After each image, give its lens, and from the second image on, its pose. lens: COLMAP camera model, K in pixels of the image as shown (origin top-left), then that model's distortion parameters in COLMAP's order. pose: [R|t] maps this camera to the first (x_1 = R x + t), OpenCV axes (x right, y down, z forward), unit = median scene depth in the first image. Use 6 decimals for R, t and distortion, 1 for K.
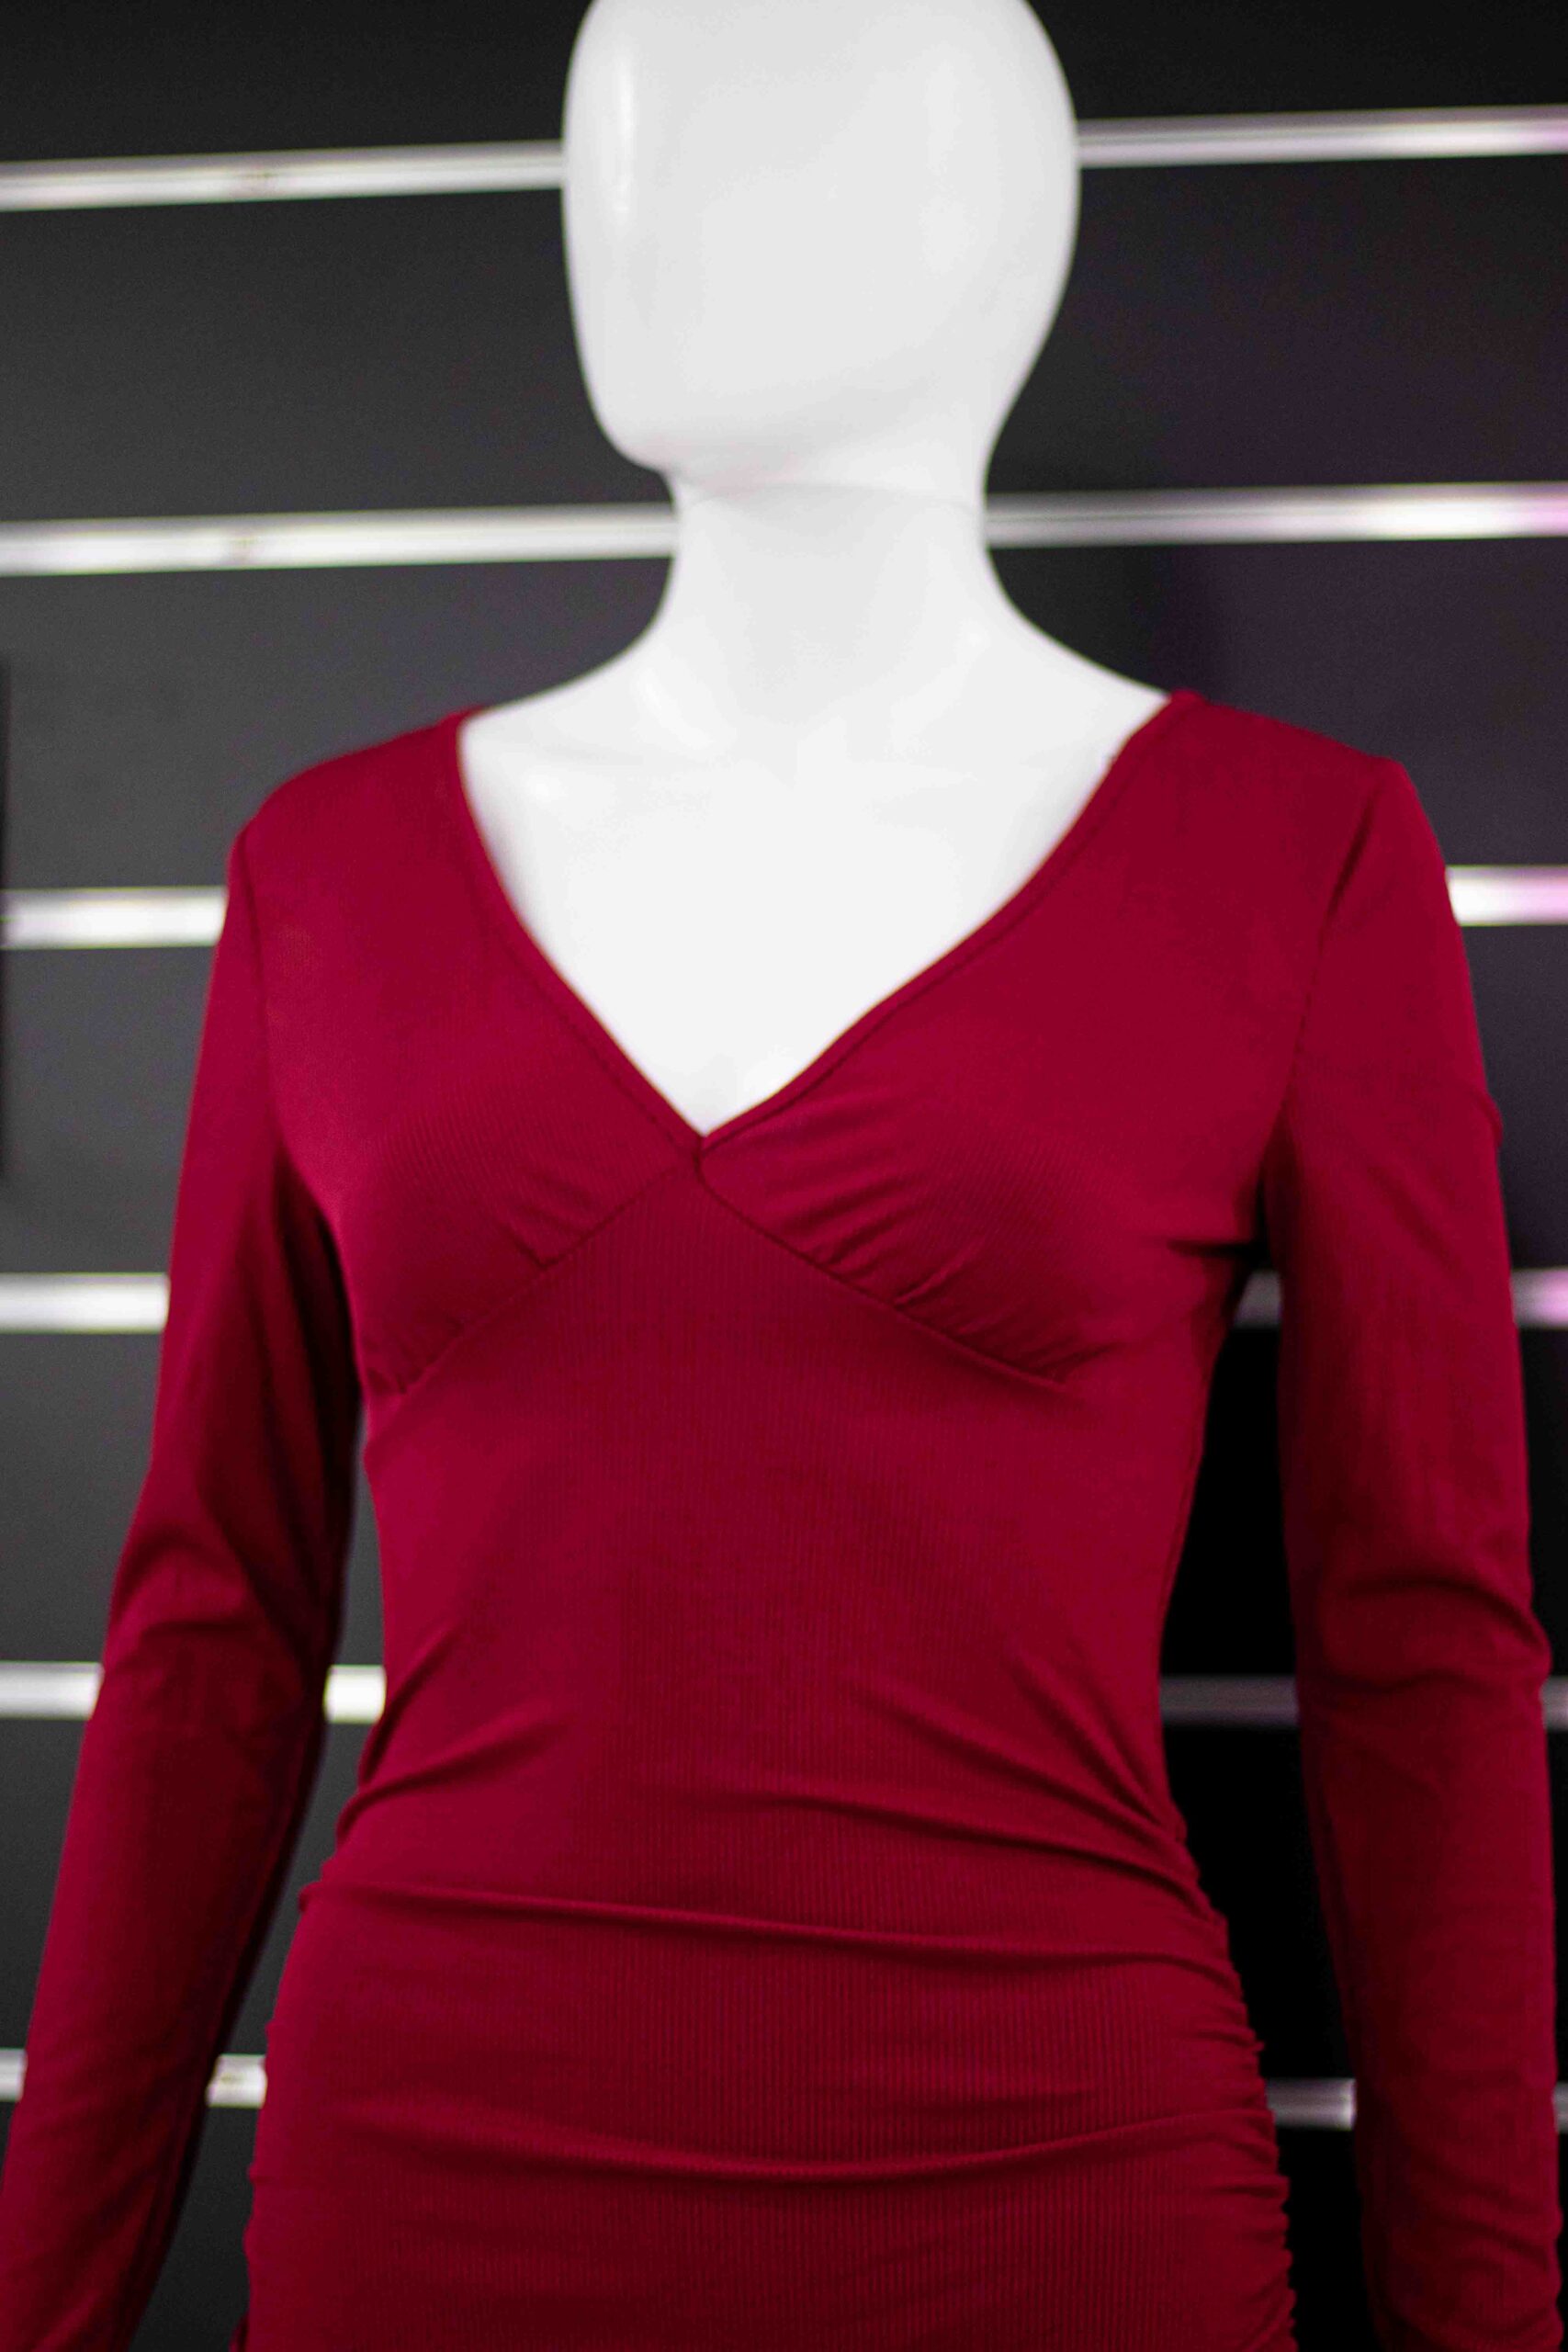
lens RADIAL K [[5650.0, 0, 784.0], [0, 5650.0, 1176.0], [0, 0, 1]] dist [-0.091179, -0.581215]
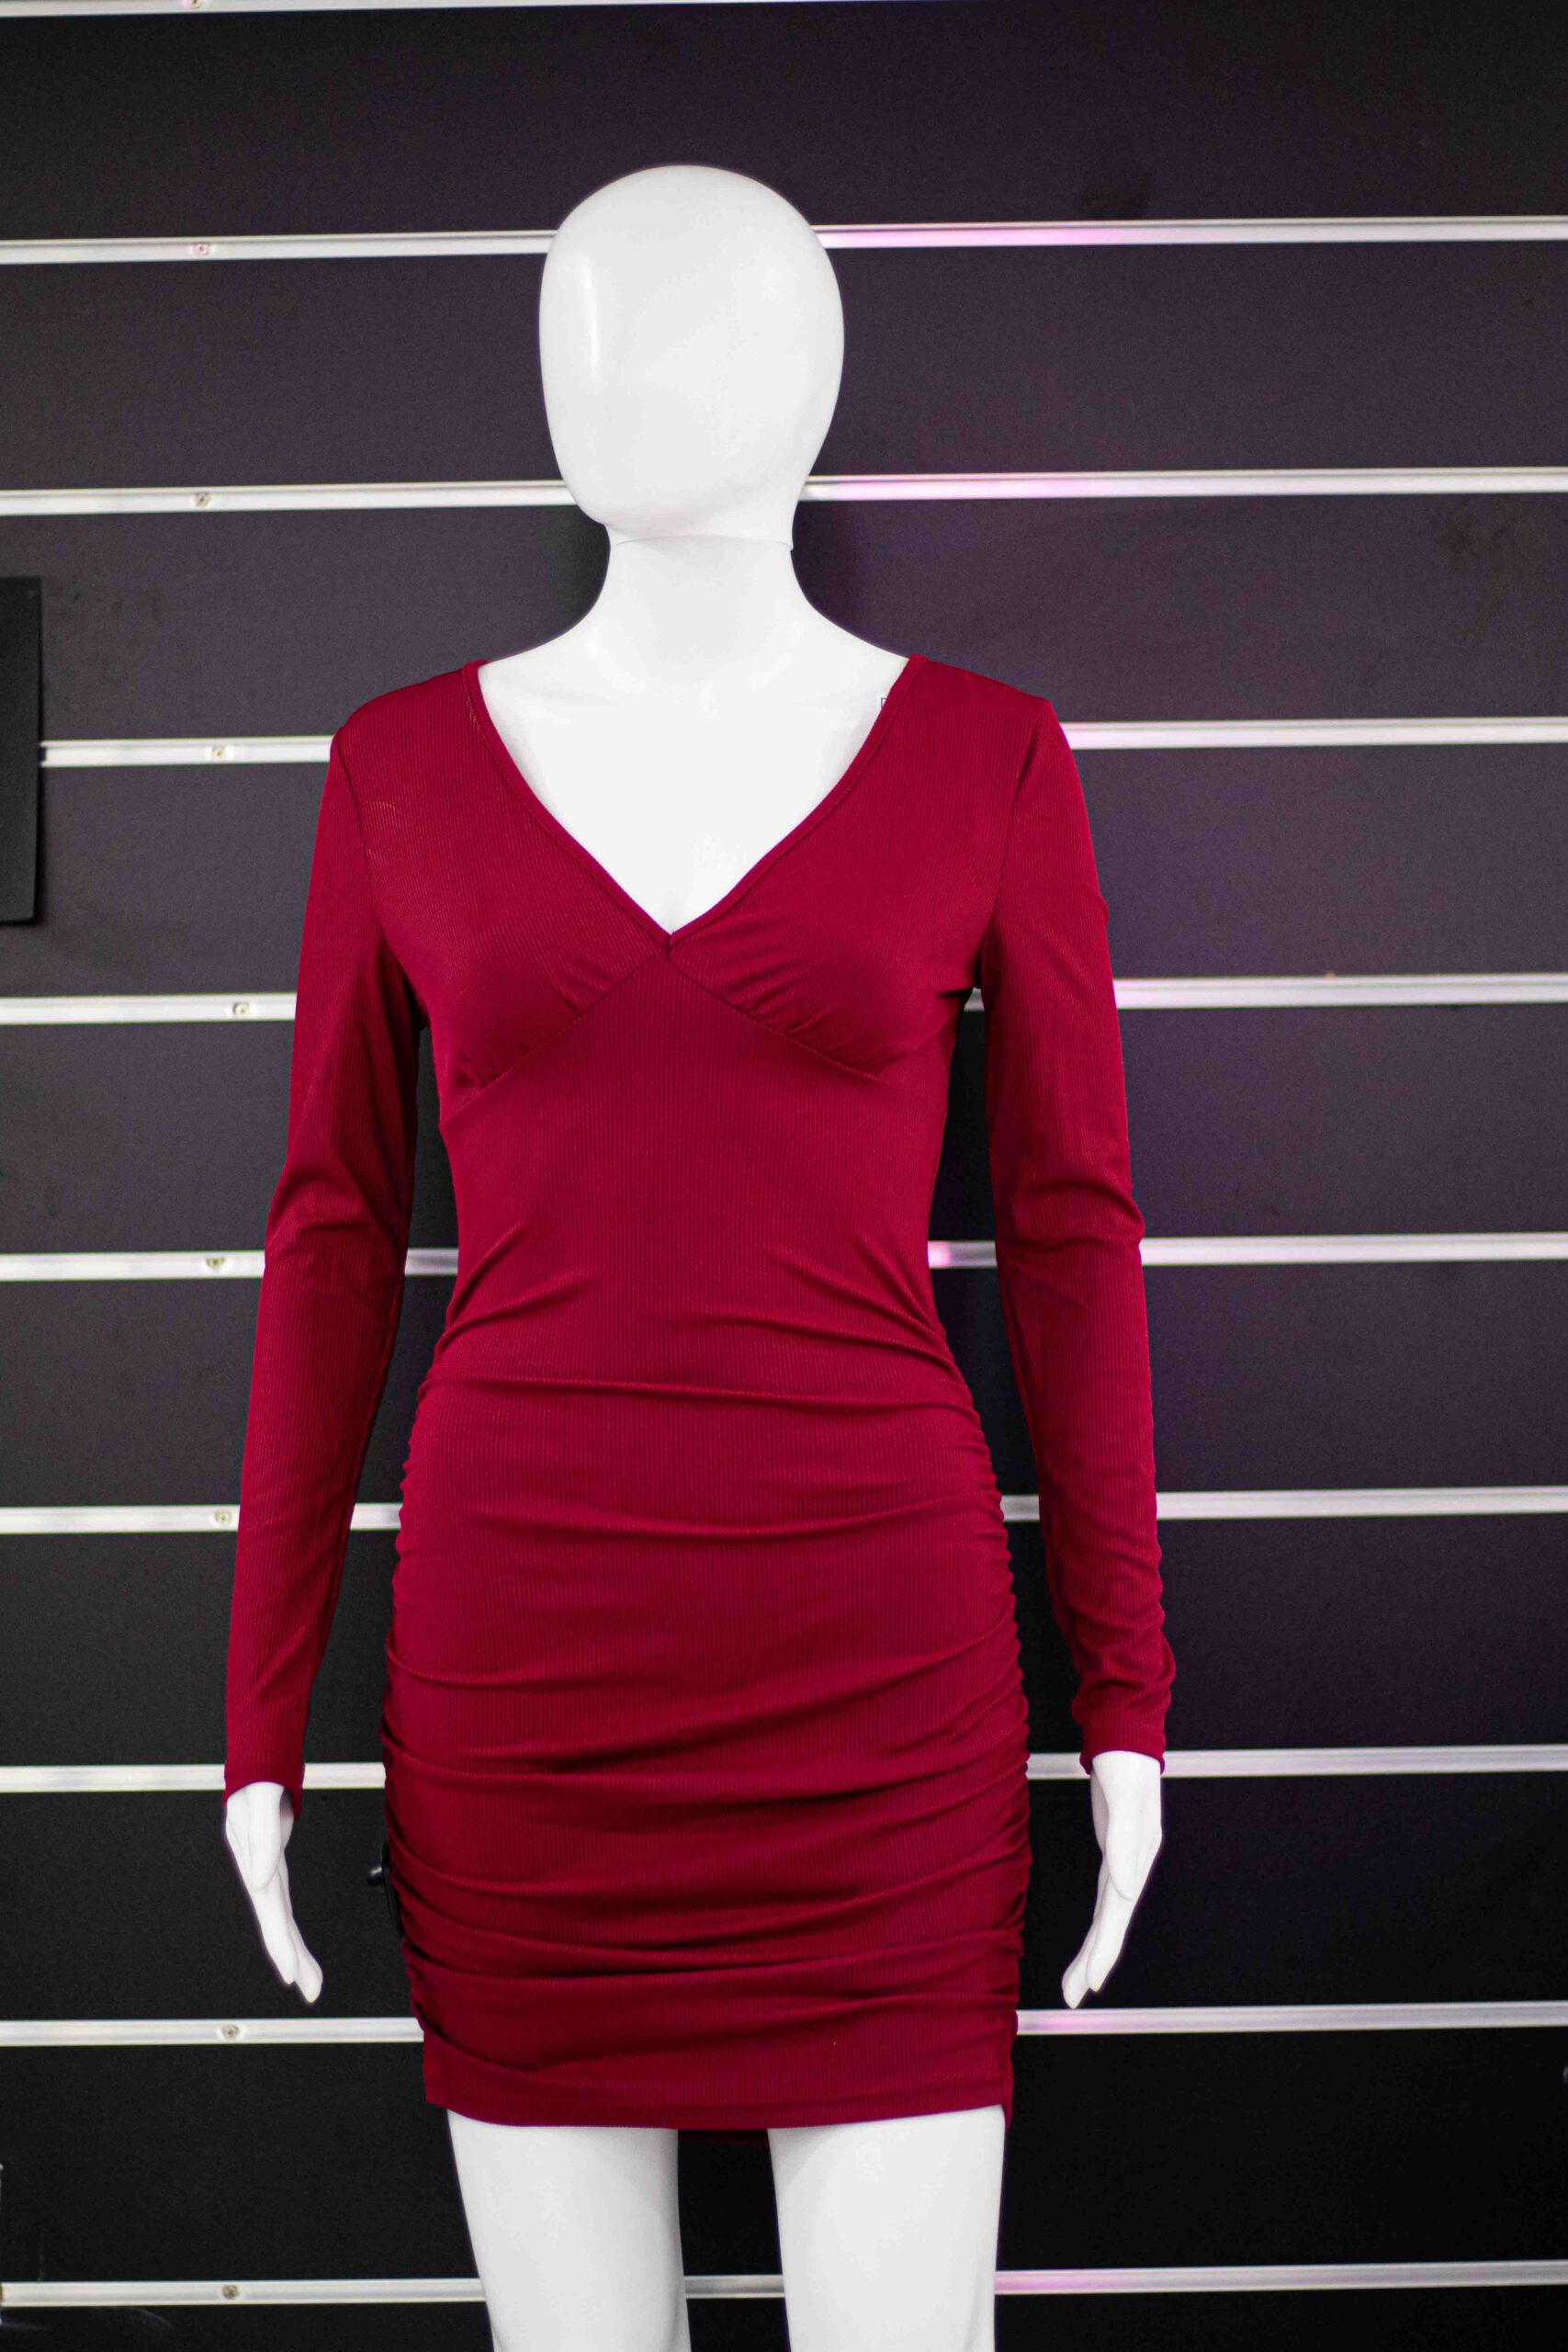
lens RADIAL K [[5650.0, 0, 784.0], [0, 5650.0, 1176.0], [0, 0, 1]] dist [-0.091179, -0.581215]
pose [[0.986891, -0.021350, 0.159970, -0.255889], [0.008343, 0.996635, 0.081548, -0.073892], [-0.161173, -0.079144, 0.983748, -0.696694]]
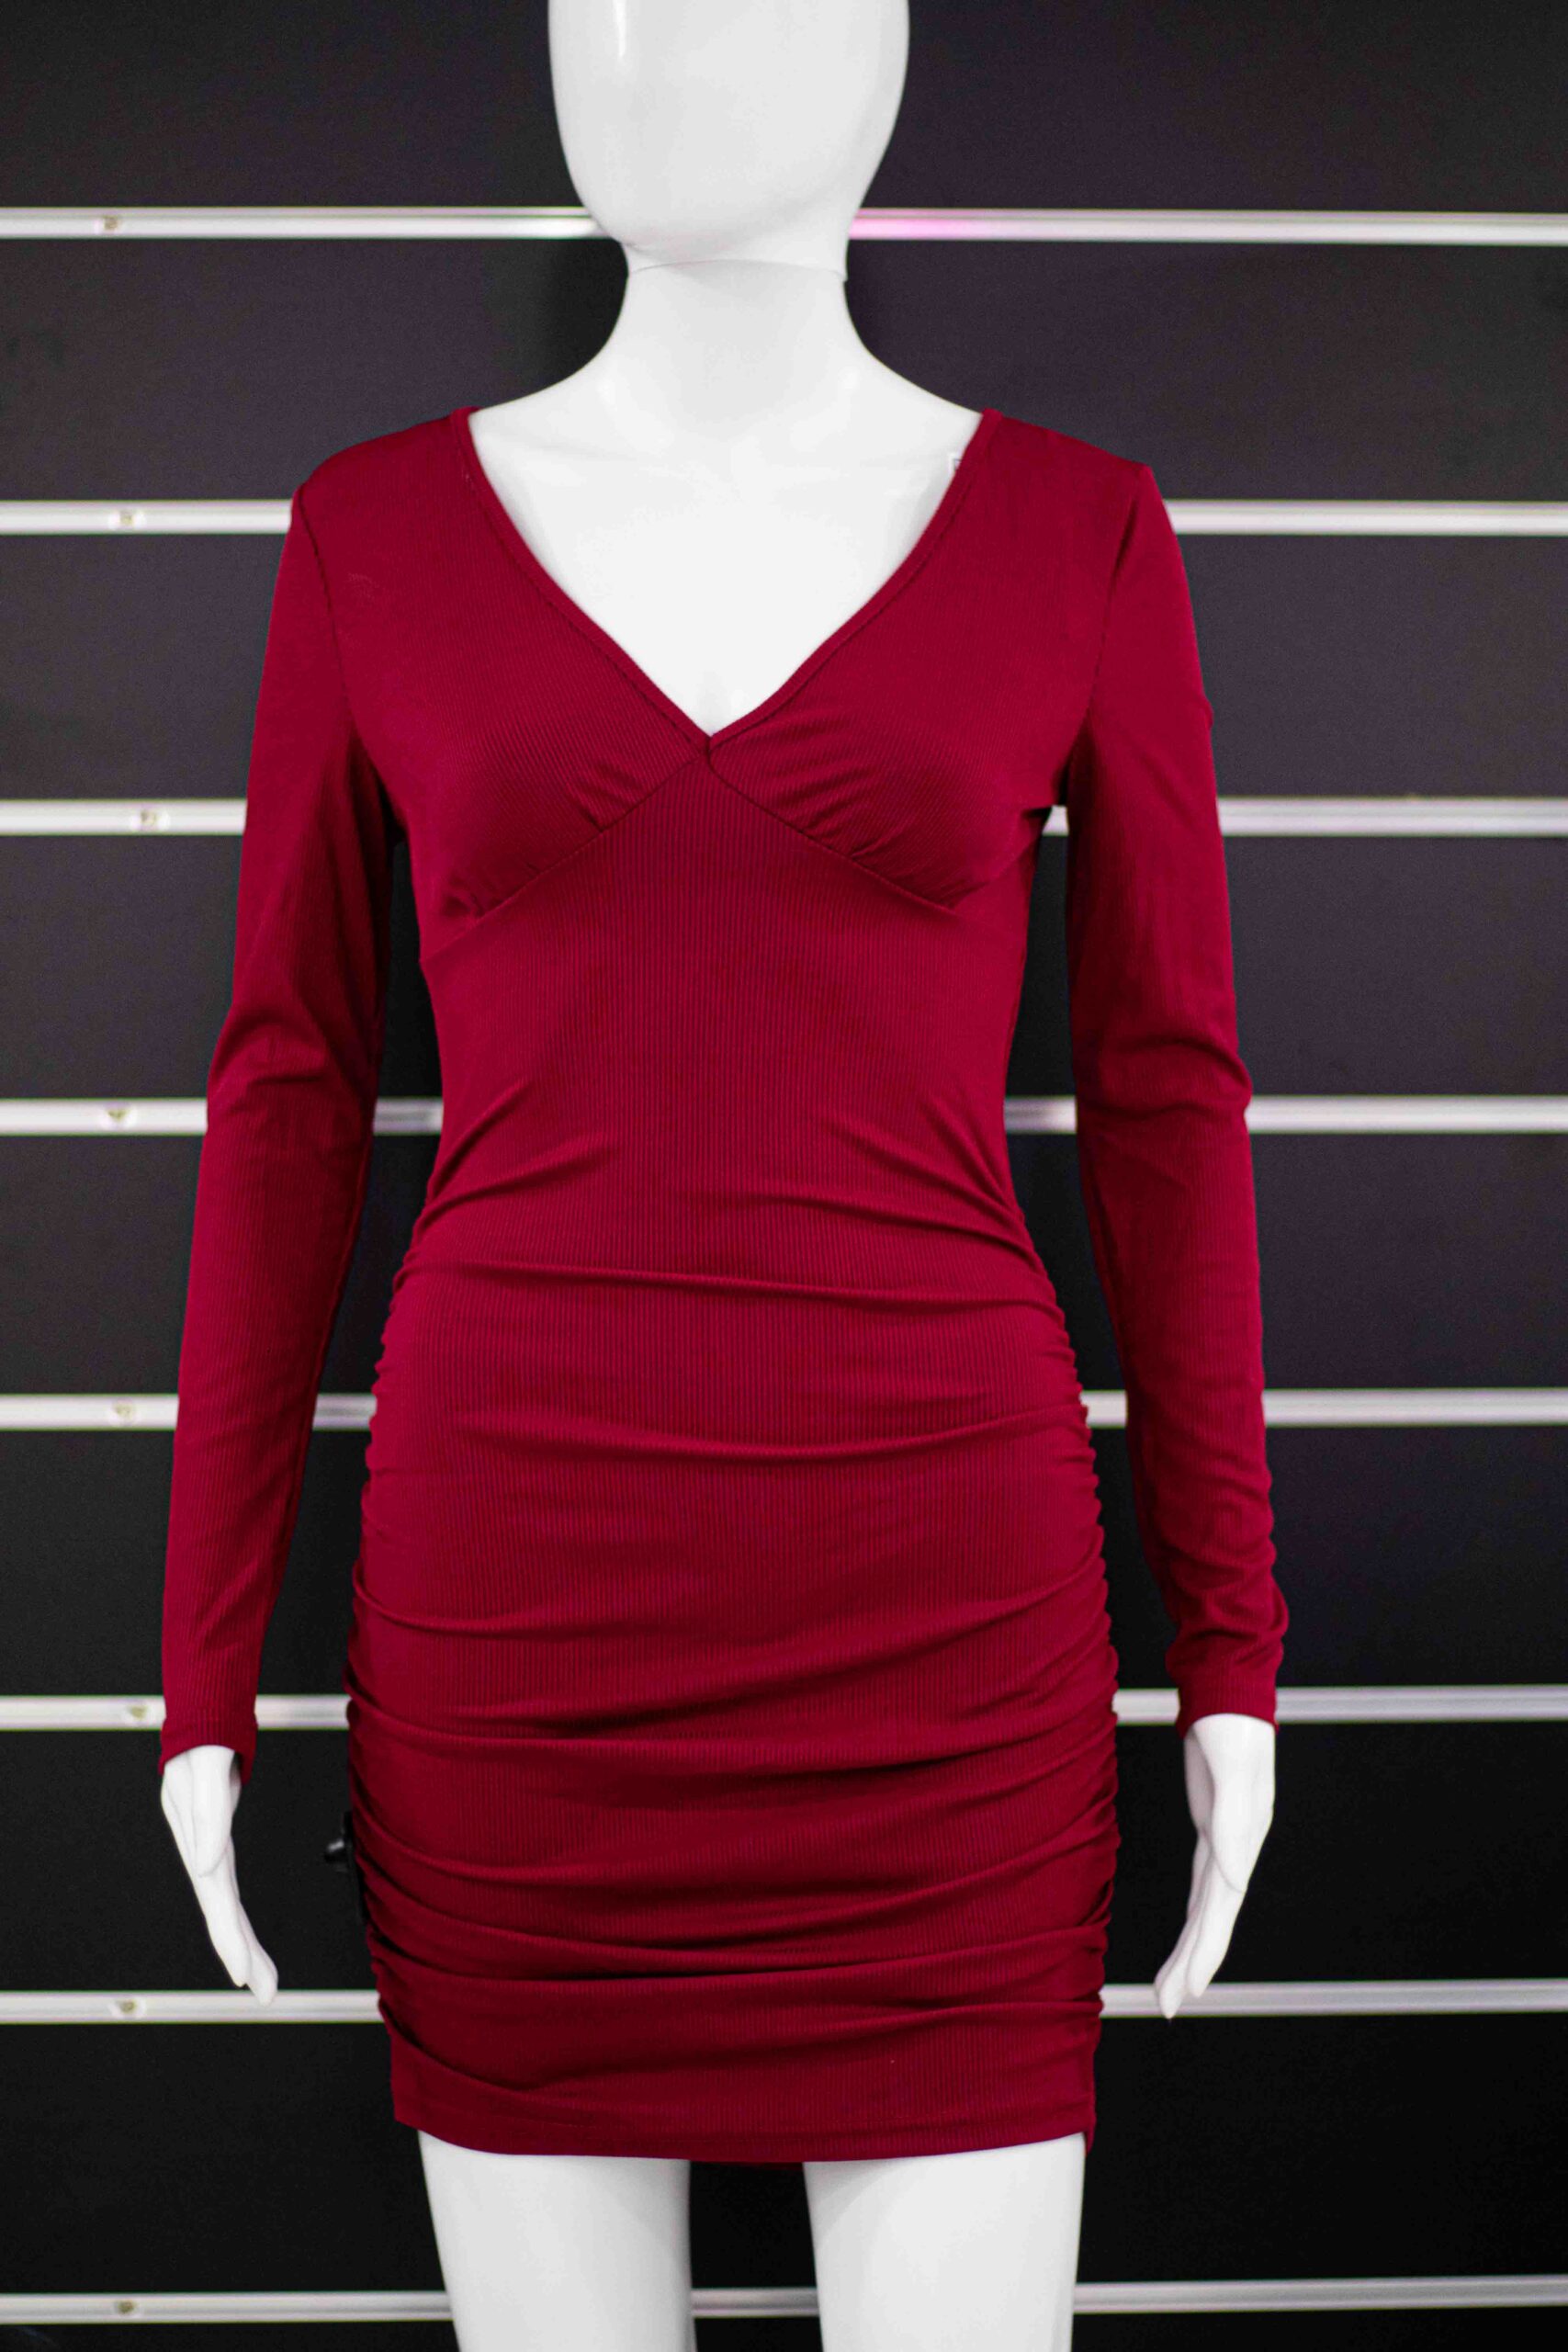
lens RADIAL K [[5650.0, 0, 784.0], [0, 5650.0, 1176.0], [0, 0, 1]] dist [-0.091179, -0.581215]
pose [[0.978195, -0.014783, 0.207163, -0.293751], [-0.008762, 0.993638, 0.112276, -0.057397], [-0.207505, -0.111643, 0.971842, -0.404923]]
